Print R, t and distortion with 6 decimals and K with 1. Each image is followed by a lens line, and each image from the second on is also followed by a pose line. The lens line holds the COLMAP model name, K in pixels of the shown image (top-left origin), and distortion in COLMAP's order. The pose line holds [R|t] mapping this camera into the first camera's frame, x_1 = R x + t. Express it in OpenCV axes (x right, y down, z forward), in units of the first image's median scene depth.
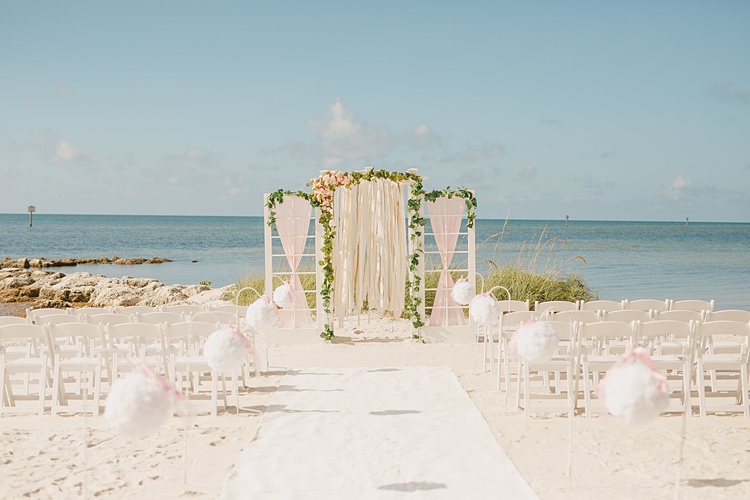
lens RADIAL K [[1038.9, 0, 375.0], [0, 1038.9, 250.0], [0, 0, 1]] dist [-0.005669, -0.024194]
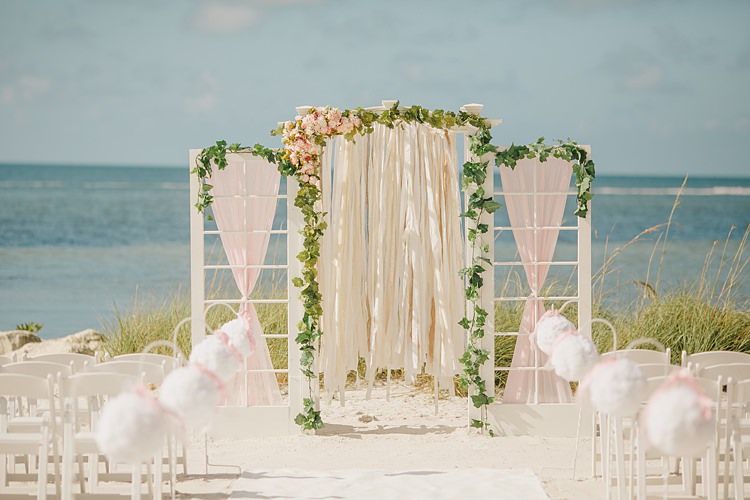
lens RADIAL K [[2719.8, 0, 375.0], [0, 2719.8, 250.0], [0, 0, 1]] dist [0.176925, 2.827718]
pose [[0.999908, 0.007078, -0.011546, 0.003049], [-0.007100, 0.999973, -0.001892, -0.001419], [0.011532, 0.001974, 0.999932, -0.377520]]
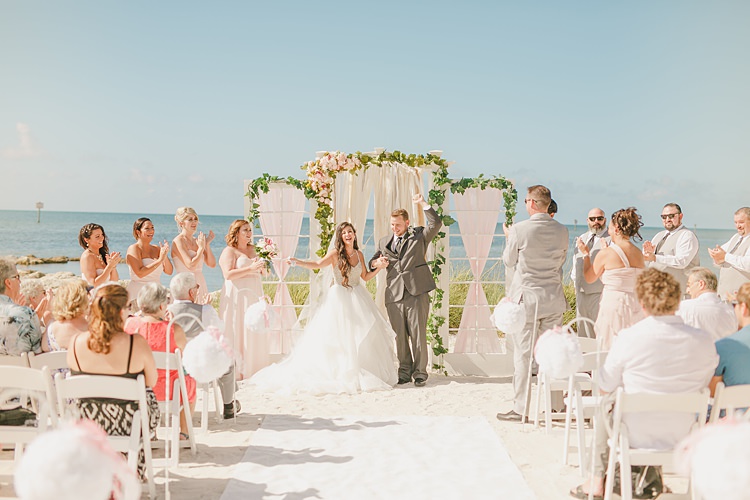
lens RADIAL K [[1038.9, 0, 375.0], [0, 1038.9, 250.0], [0, 0, 1]] dist [-0.005669, -0.024194]
pose [[0.999848, 0.015316, -0.008382, -0.001596], [-0.015329, 0.999882, -0.001414, -0.002110], [0.008360, 0.001542, 0.999964, 0.221749]]
